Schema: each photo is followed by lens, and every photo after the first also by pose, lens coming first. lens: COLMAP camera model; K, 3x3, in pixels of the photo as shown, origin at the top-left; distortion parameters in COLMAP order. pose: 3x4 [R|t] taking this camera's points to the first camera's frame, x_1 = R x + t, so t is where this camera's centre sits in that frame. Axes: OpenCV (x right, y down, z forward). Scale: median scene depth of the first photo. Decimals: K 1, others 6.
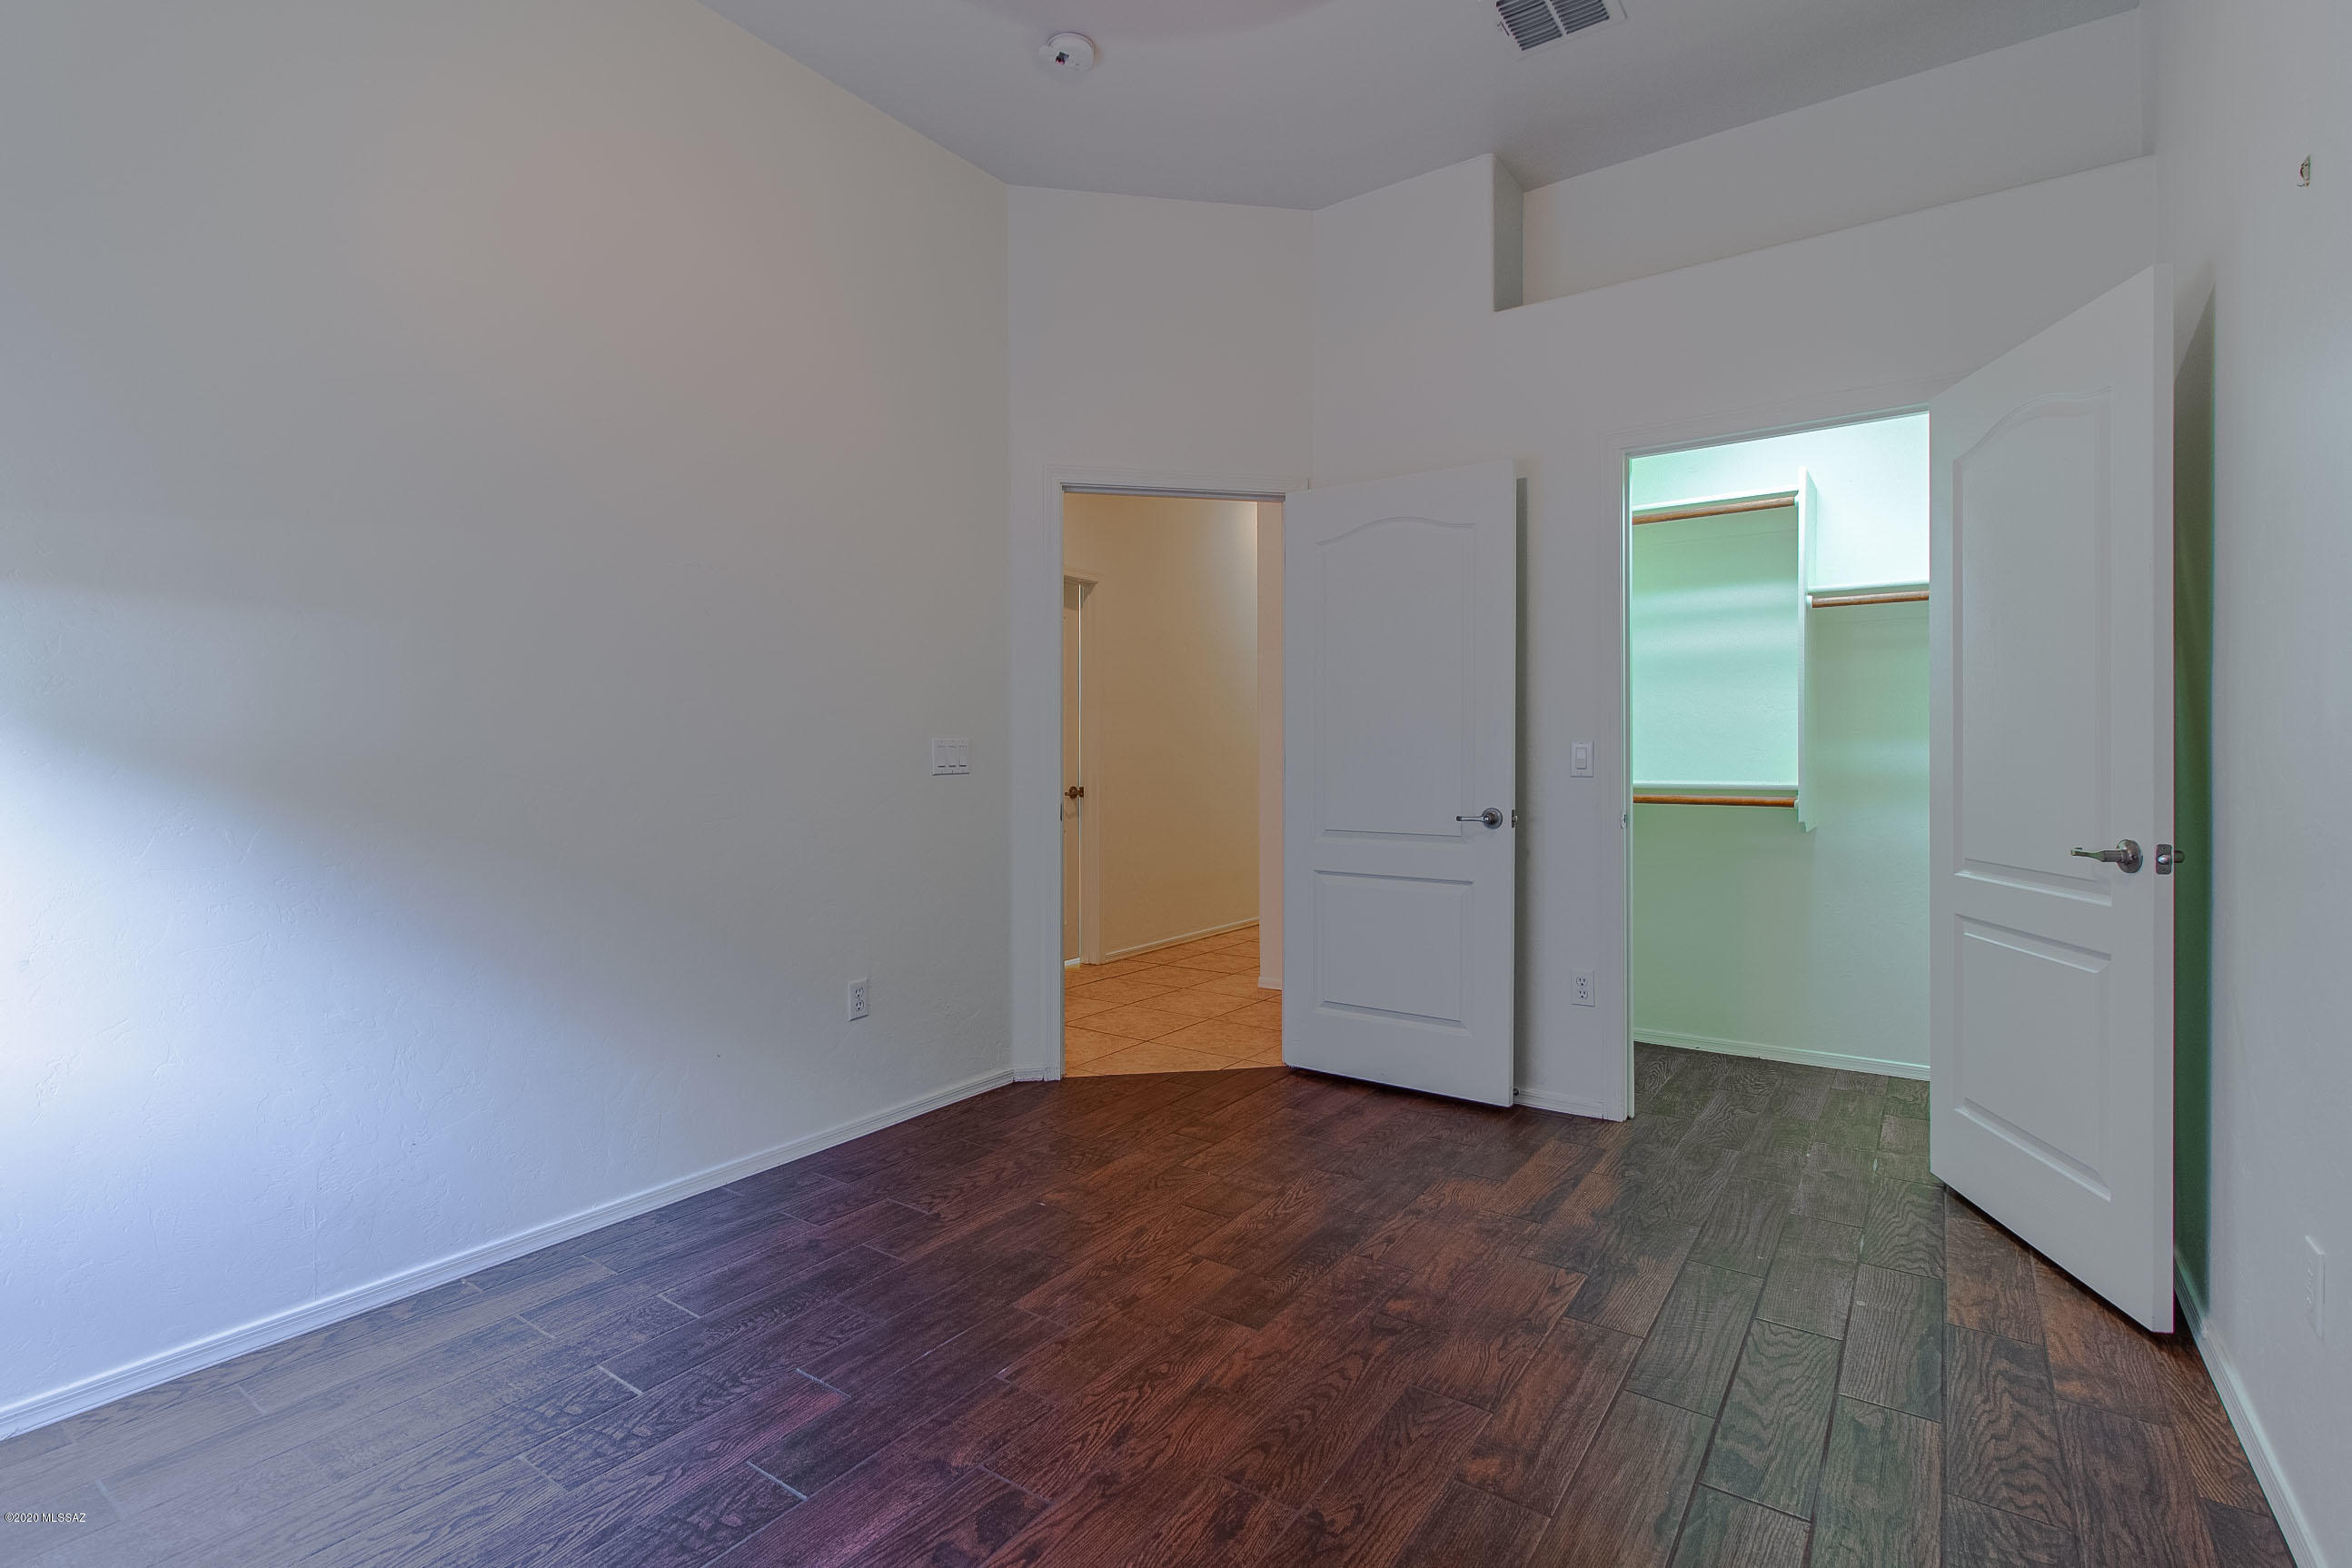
lens RADIAL K [[1095.4, 0, 1176.7], [0, 1095.4, 773.1], [0, 0, 1]] dist [0.001744, 0.000040]
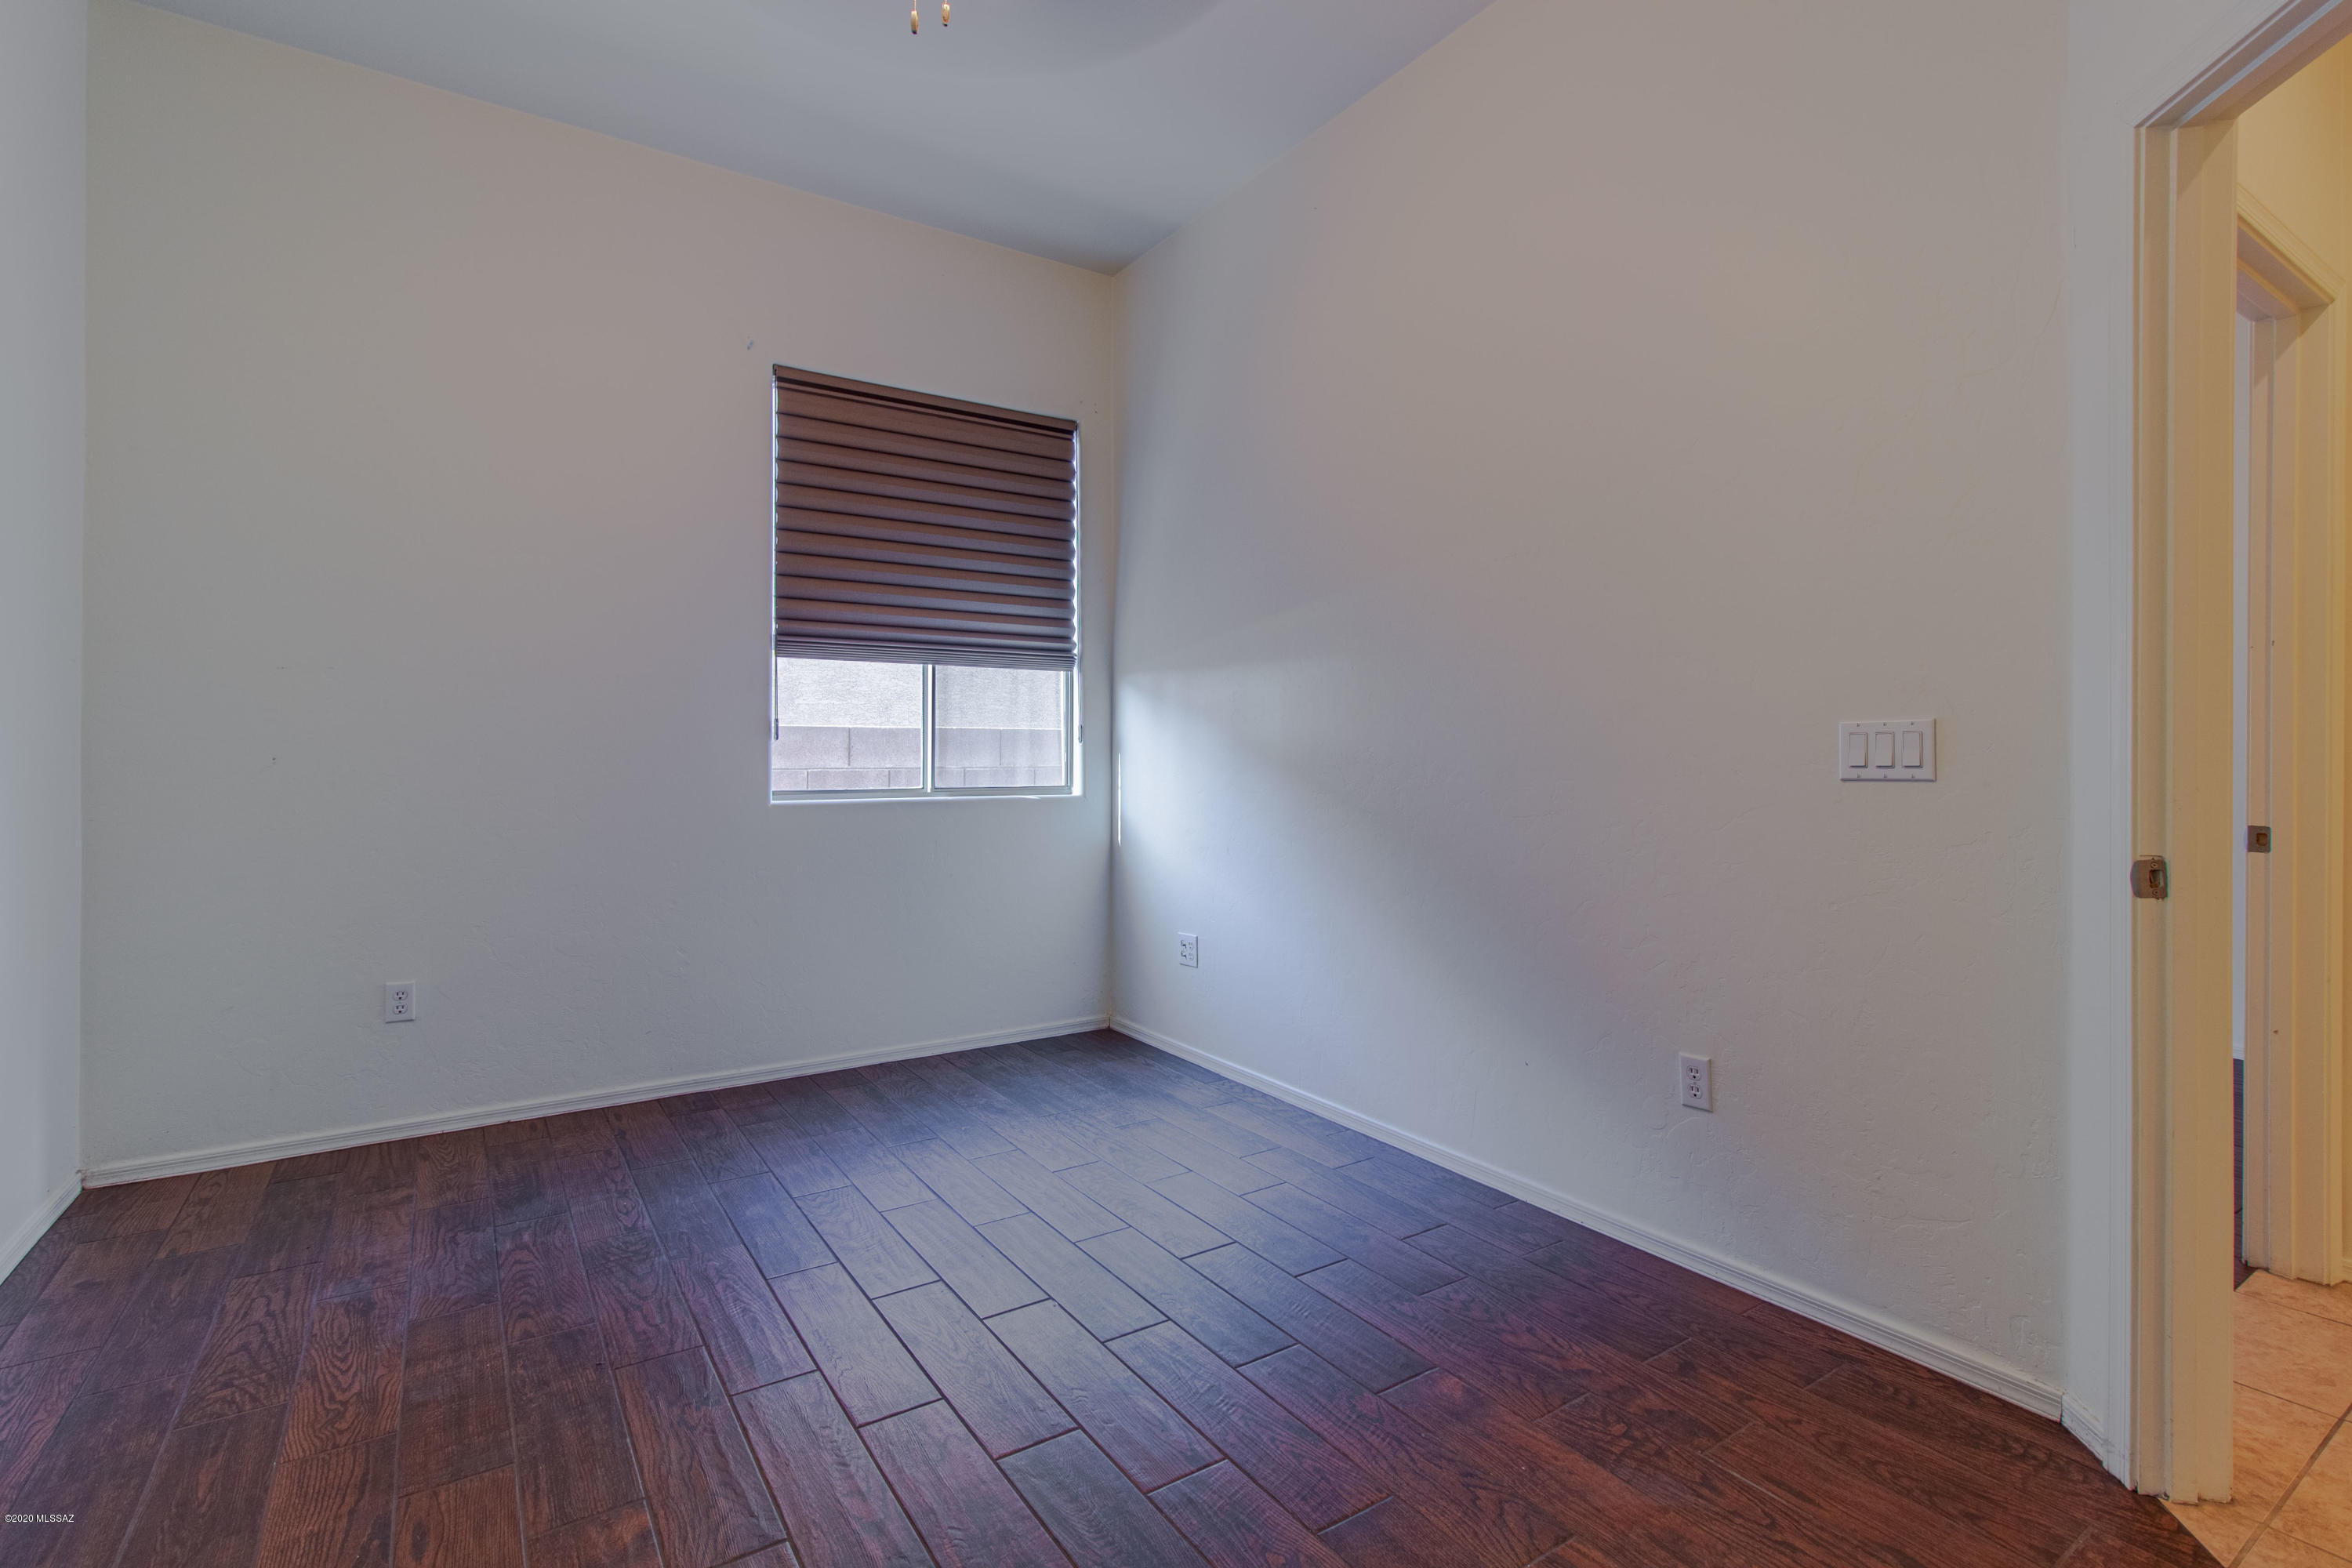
lens RADIAL K [[1095.4, 0, 1177.1], [0, 1095.4, 769.7], [0, 0, 1]] dist [0.001744, 0.000040]
pose [[-0.375187, 0.013061, -0.926857, 0.519383], [-0.010742, 0.999772, 0.018437, -0.012332], [0.926887, 0.016874, -0.374962, 0.958266]]
